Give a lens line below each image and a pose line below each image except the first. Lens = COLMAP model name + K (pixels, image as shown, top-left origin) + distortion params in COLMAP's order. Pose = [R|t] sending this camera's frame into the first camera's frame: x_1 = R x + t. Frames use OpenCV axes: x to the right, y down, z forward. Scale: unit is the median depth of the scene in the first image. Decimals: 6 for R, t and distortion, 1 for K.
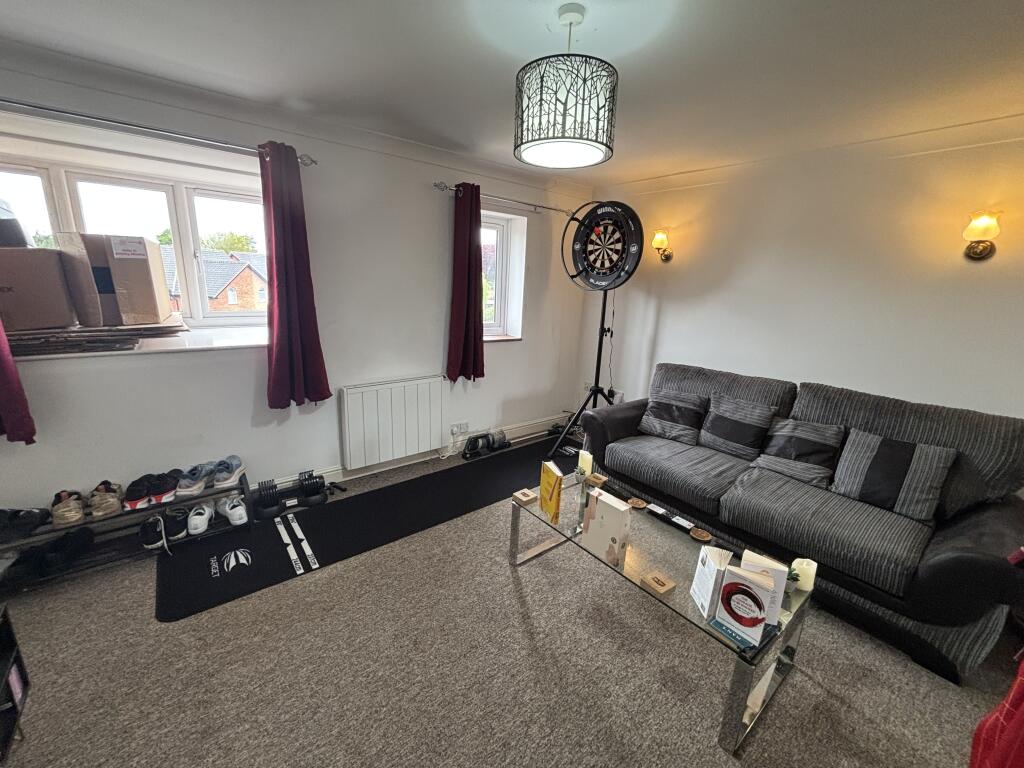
lens RADIAL K [[411.5, 0, 511.0], [0, 411.5, 383.3], [0, 0, 1]] dist [0.002534, -0.001448]
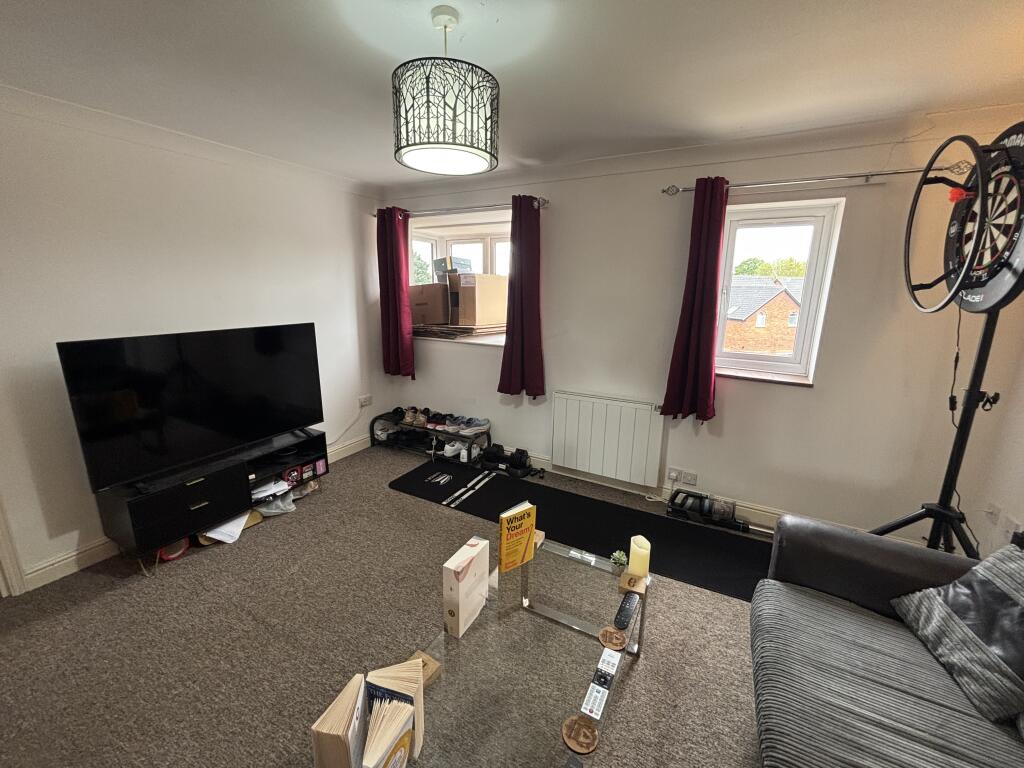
lens RADIAL K [[411.5, 0, 512.2], [0, 411.5, 382.8], [0, 0, 1]] dist [0.002534, -0.001448]
pose [[0.391879, 0.172195, -0.903759, 0.529599], [-0.225957, 0.970255, 0.086888, -0.076507], [0.891838, 0.170161, 0.419131, 0.378512]]
